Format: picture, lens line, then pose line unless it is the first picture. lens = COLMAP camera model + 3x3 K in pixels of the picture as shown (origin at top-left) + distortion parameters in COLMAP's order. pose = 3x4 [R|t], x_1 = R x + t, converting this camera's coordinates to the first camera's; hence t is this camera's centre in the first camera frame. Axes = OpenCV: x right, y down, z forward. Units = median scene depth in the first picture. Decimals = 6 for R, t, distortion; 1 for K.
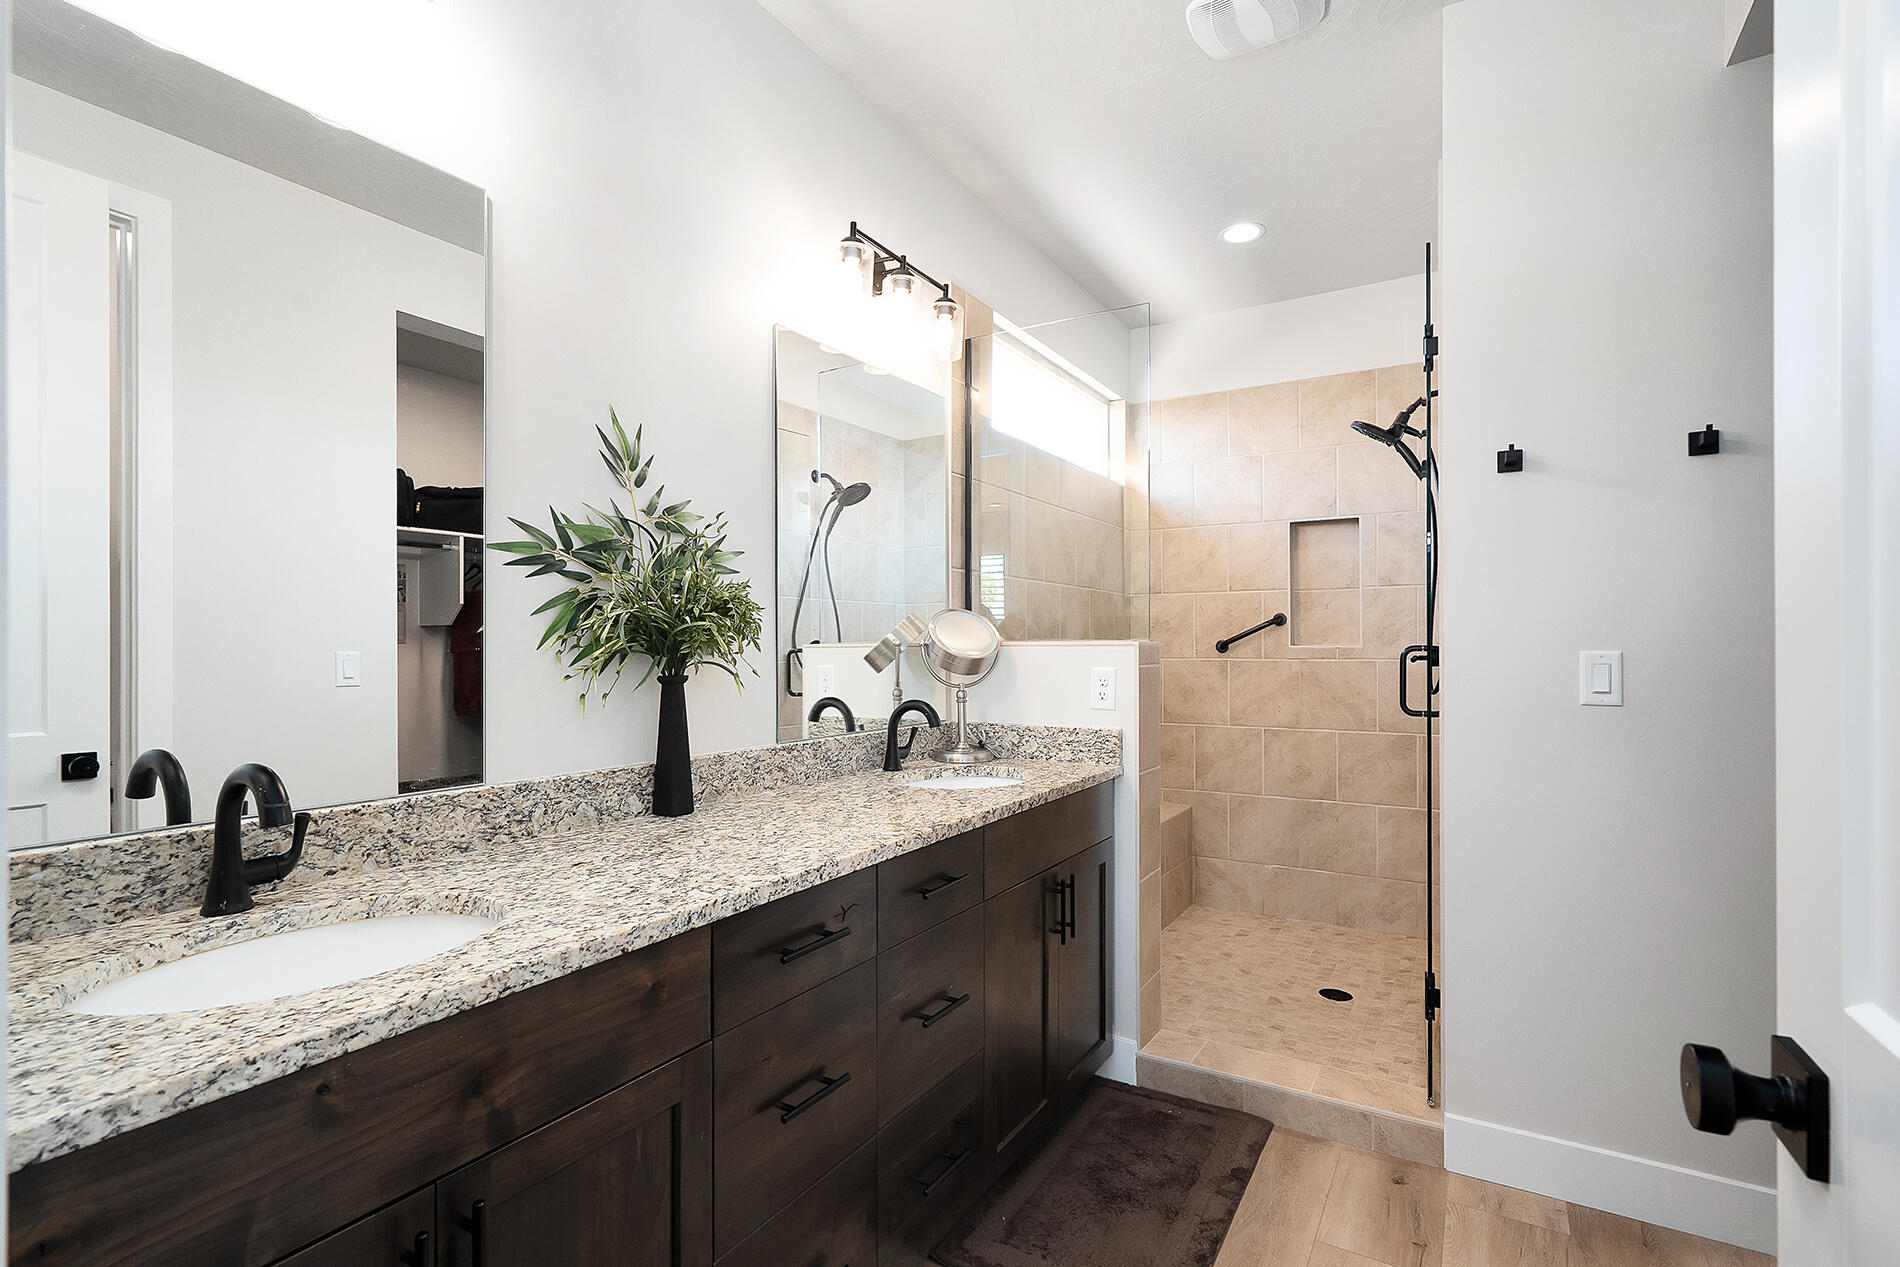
lens RADIAL K [[868.9, 0, 952.4], [0, 868.9, 640.0], [0, 0, 1]] dist [0.000460, 0.000084]
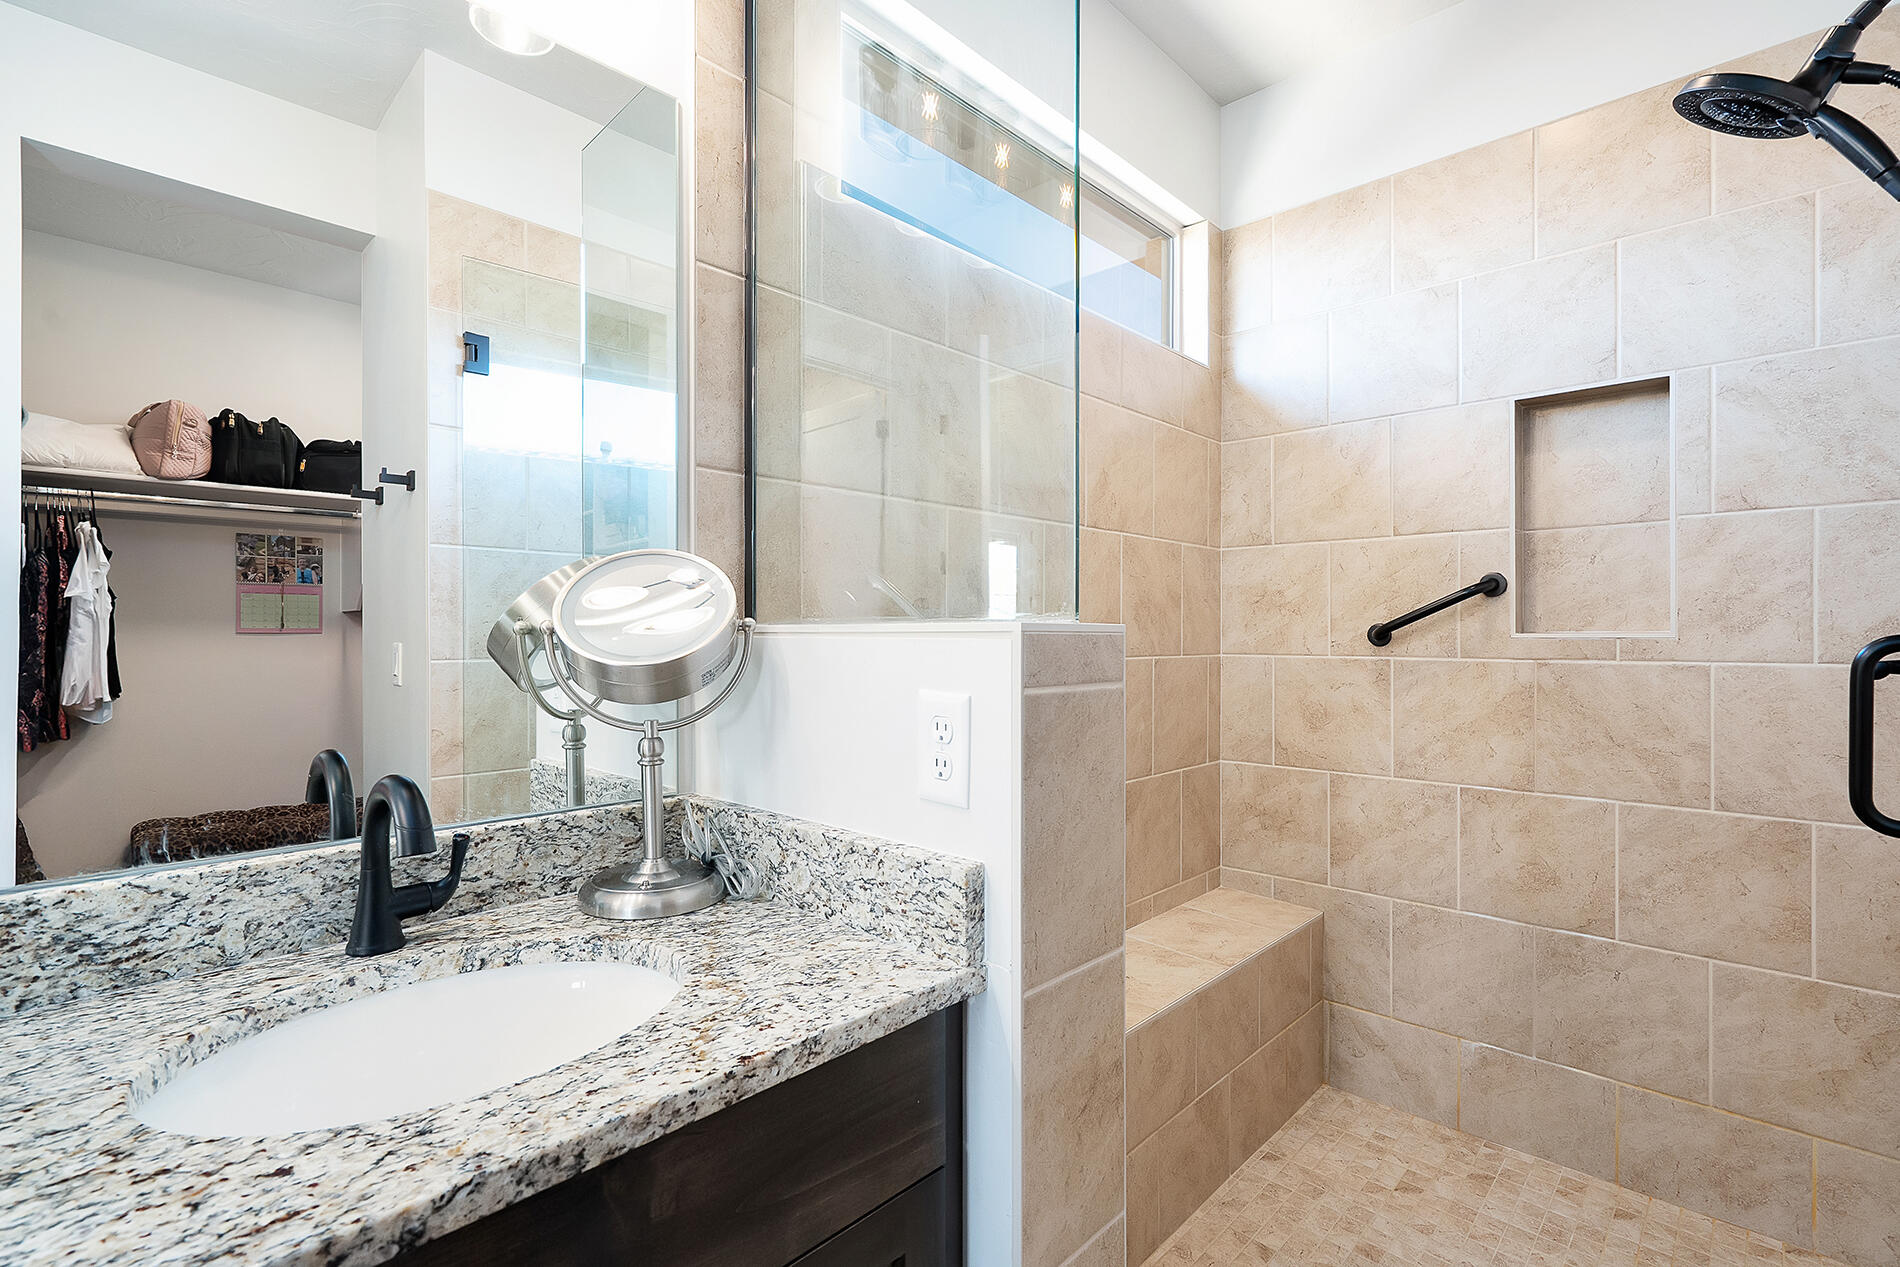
lens RADIAL K [[868.9, 0, 947.7], [0, 868.9, 633.9], [0, 0, 1]] dist [0.000460, 0.000084]
pose [[0.977069, 0.000499, -0.212922, 0.166599], [0.000897, 0.999979, 0.006459, 0.002898], [0.212921, -0.006501, 0.977048, 0.415927]]
